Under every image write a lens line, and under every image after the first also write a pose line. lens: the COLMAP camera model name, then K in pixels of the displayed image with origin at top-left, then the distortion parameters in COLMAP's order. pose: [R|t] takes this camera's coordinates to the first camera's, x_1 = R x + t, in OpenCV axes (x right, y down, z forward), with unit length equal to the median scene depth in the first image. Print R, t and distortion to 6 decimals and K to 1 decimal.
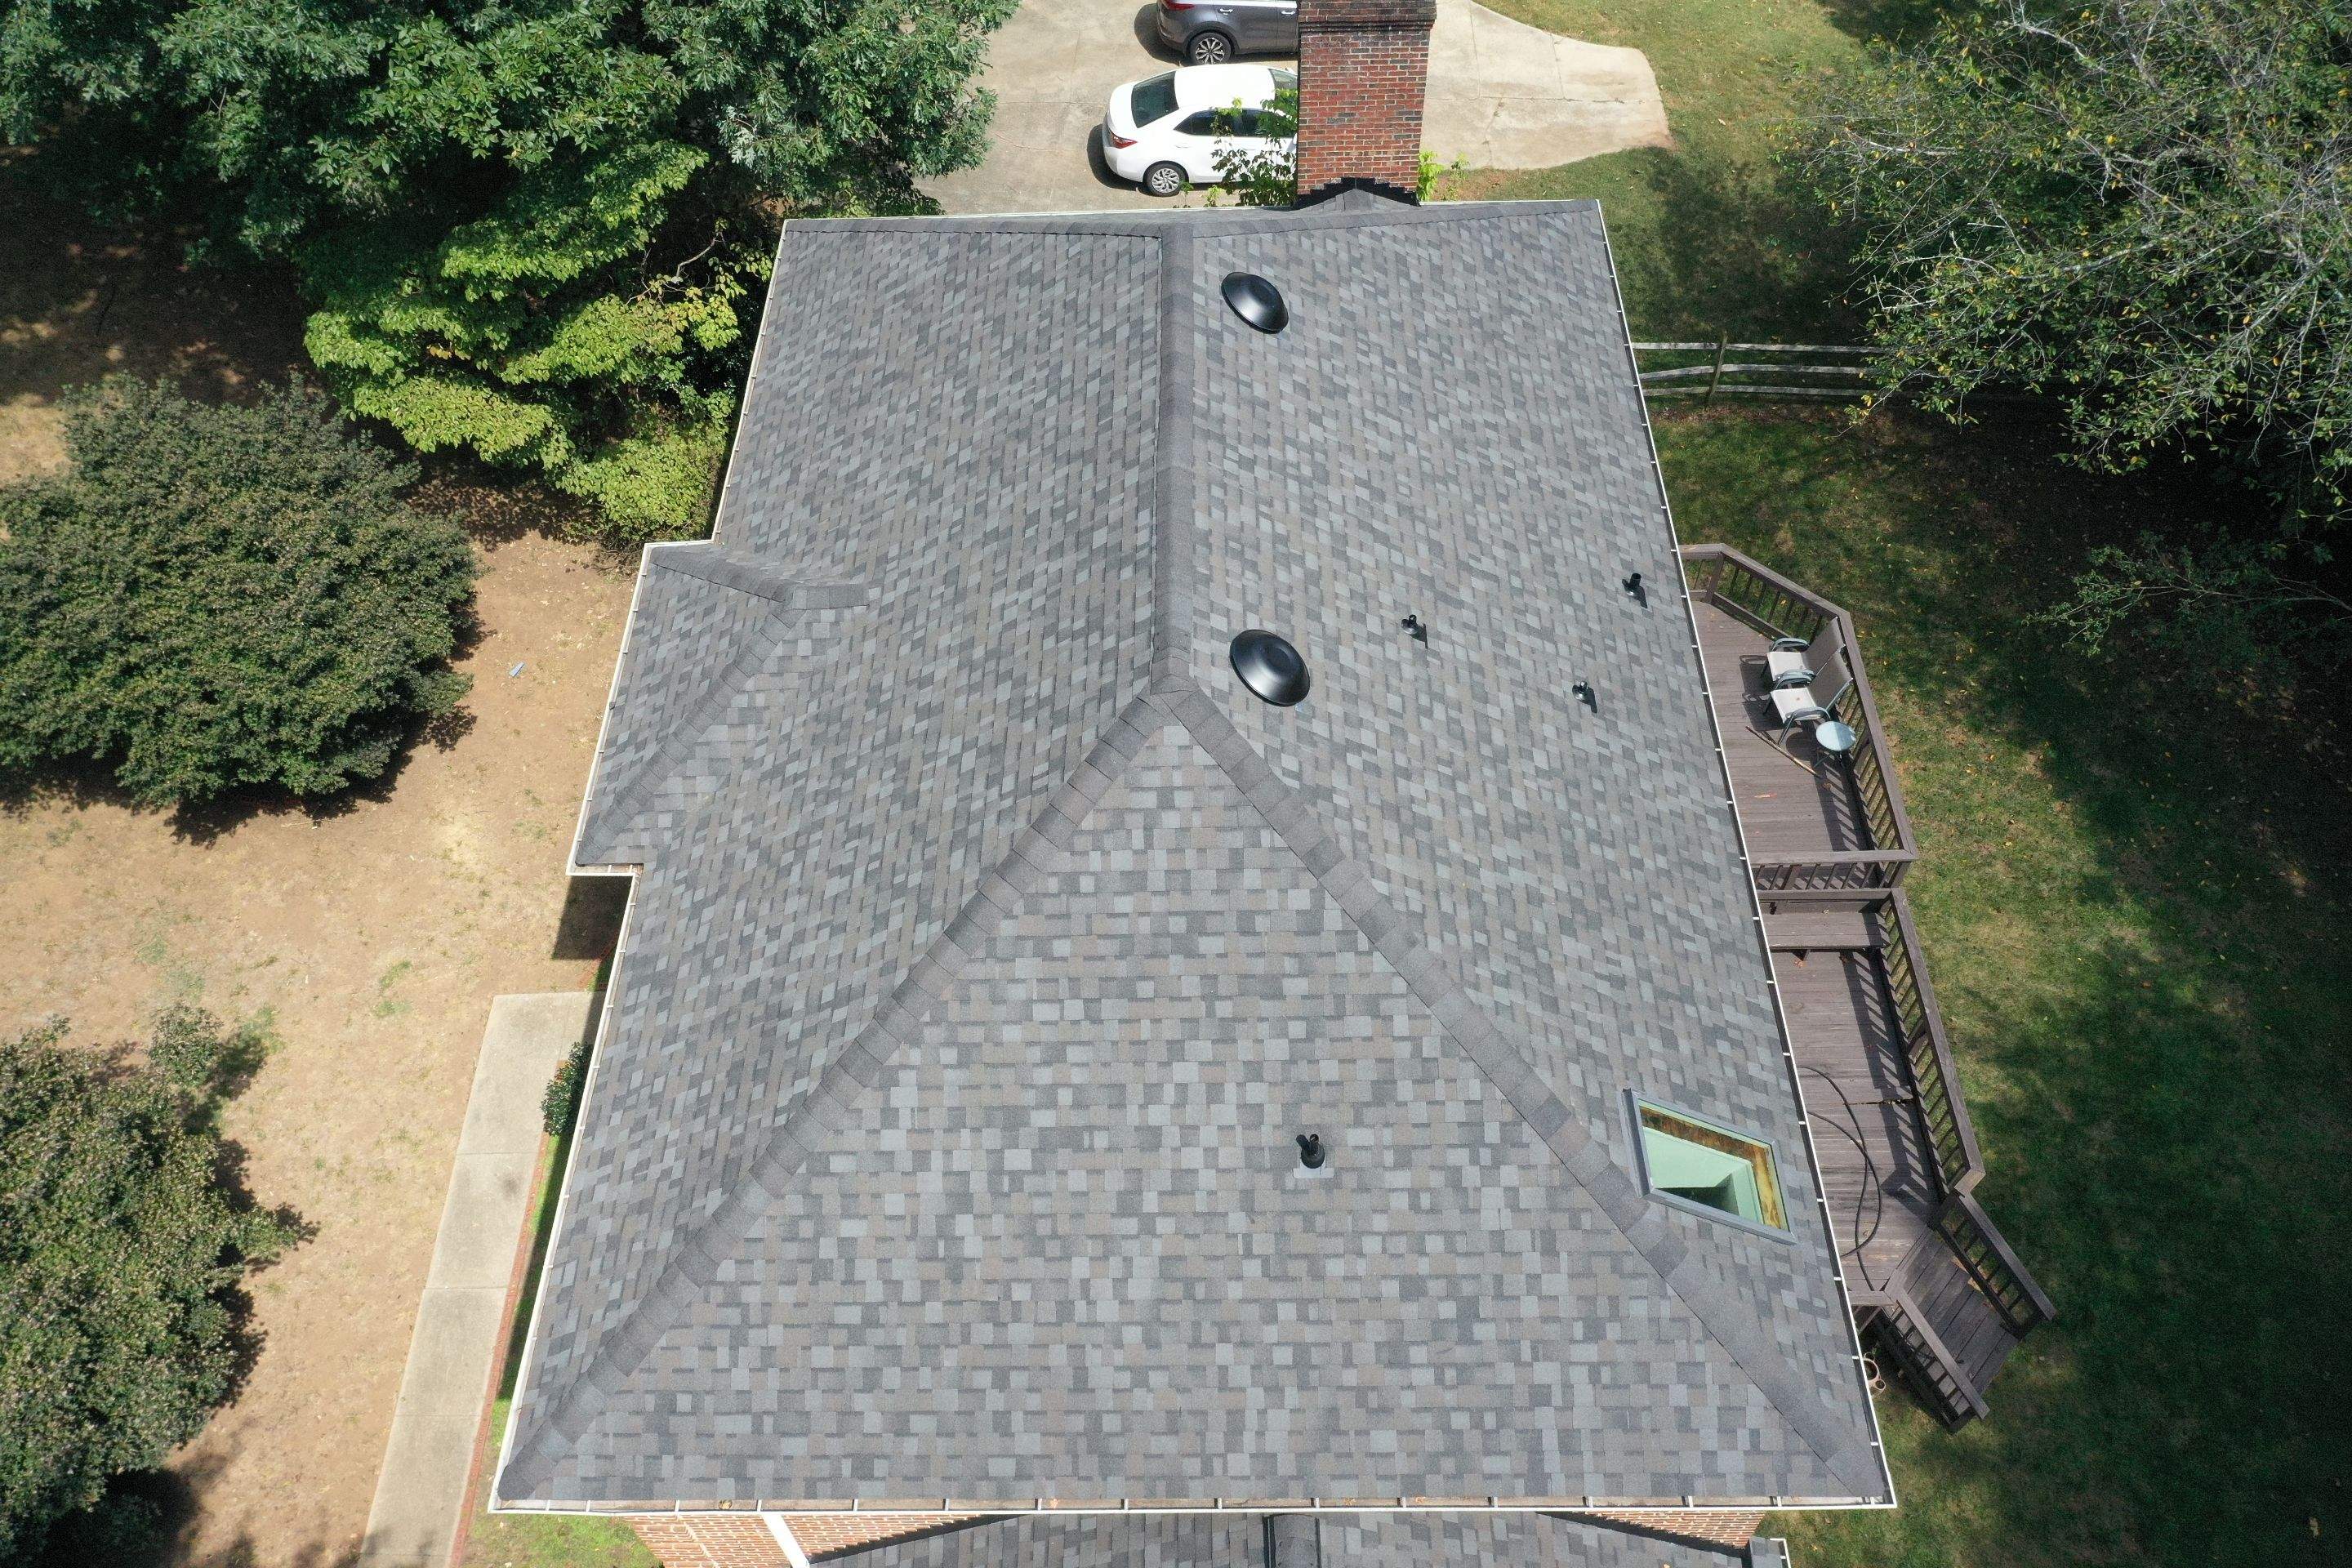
lens RADIAL K [[1863.6, 0, 1166.4], [0, 1863.6, 780.1], [0, 0, 1]] dist [-0.001115, 0.010047]
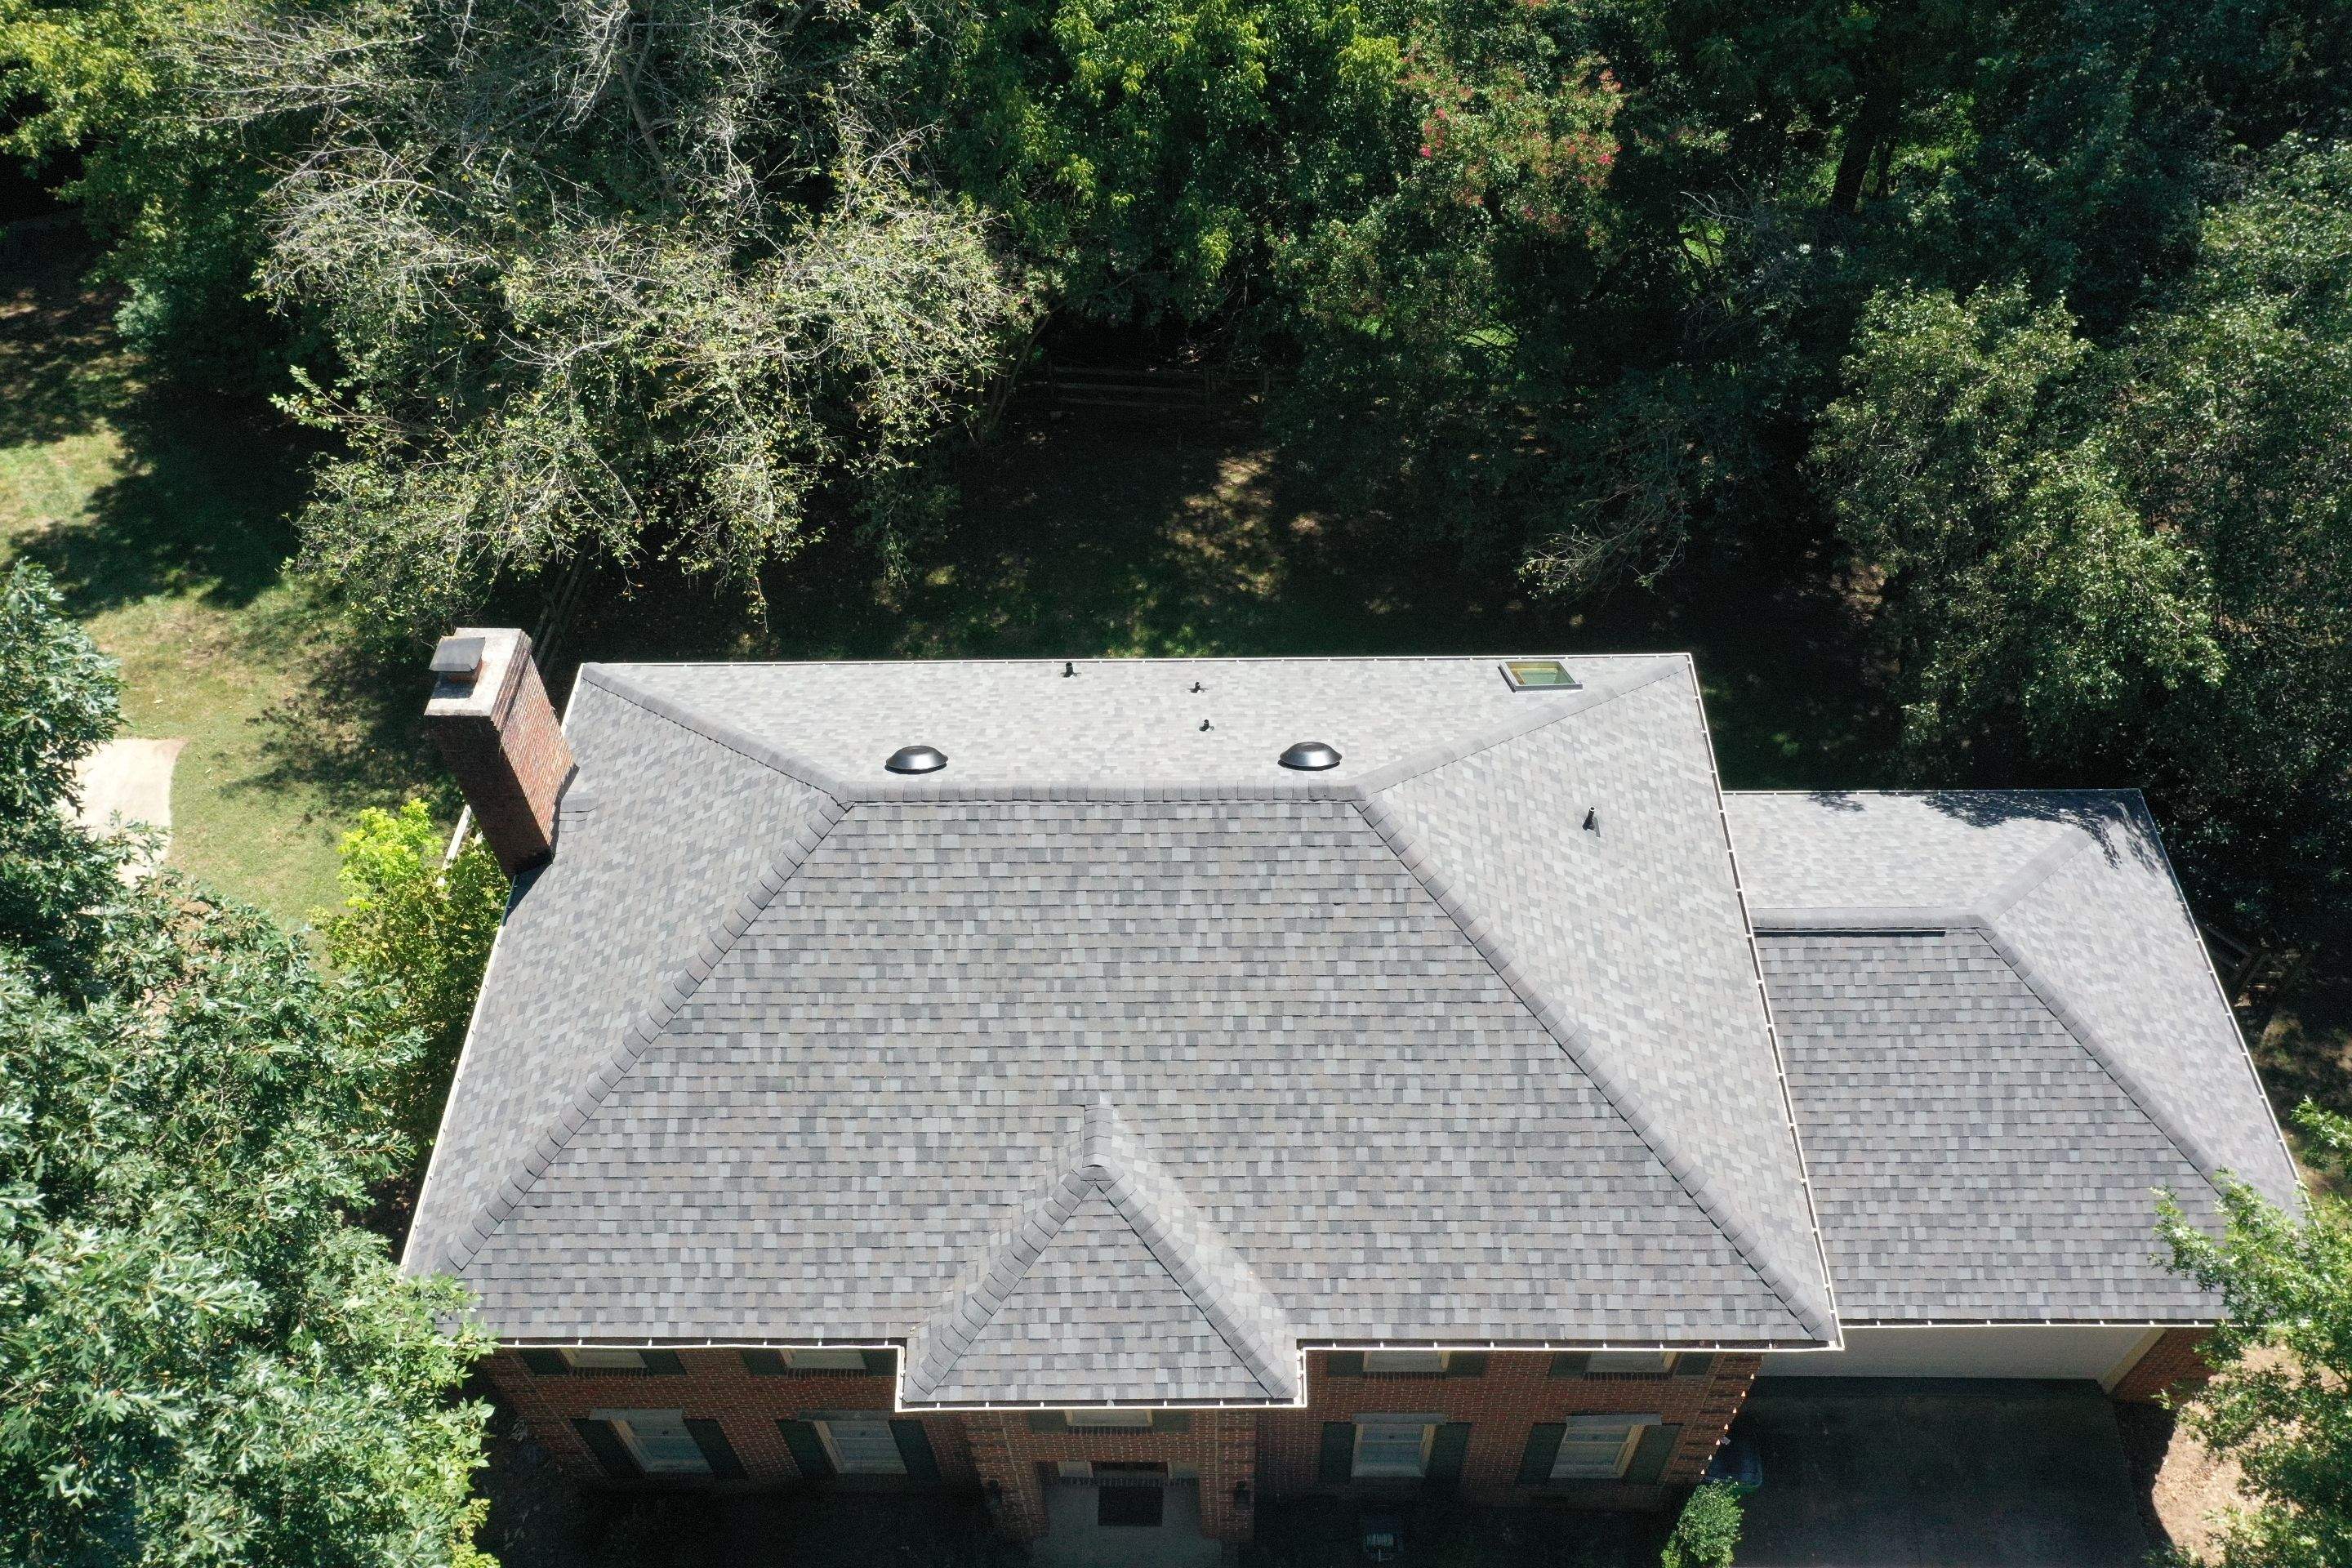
lens RADIAL K [[1863.6, 0, 1232.0], [0, 1863.6, 739.2], [0, 0, 1]] dist [-0.001115, 0.010047]
pose [[-0.000144, -0.724106, 0.689689, -1.020802], [0.796019, 0.417366, 0.438360, -0.820225], [-0.605271, 0.549069, 0.576342, 0.193409]]
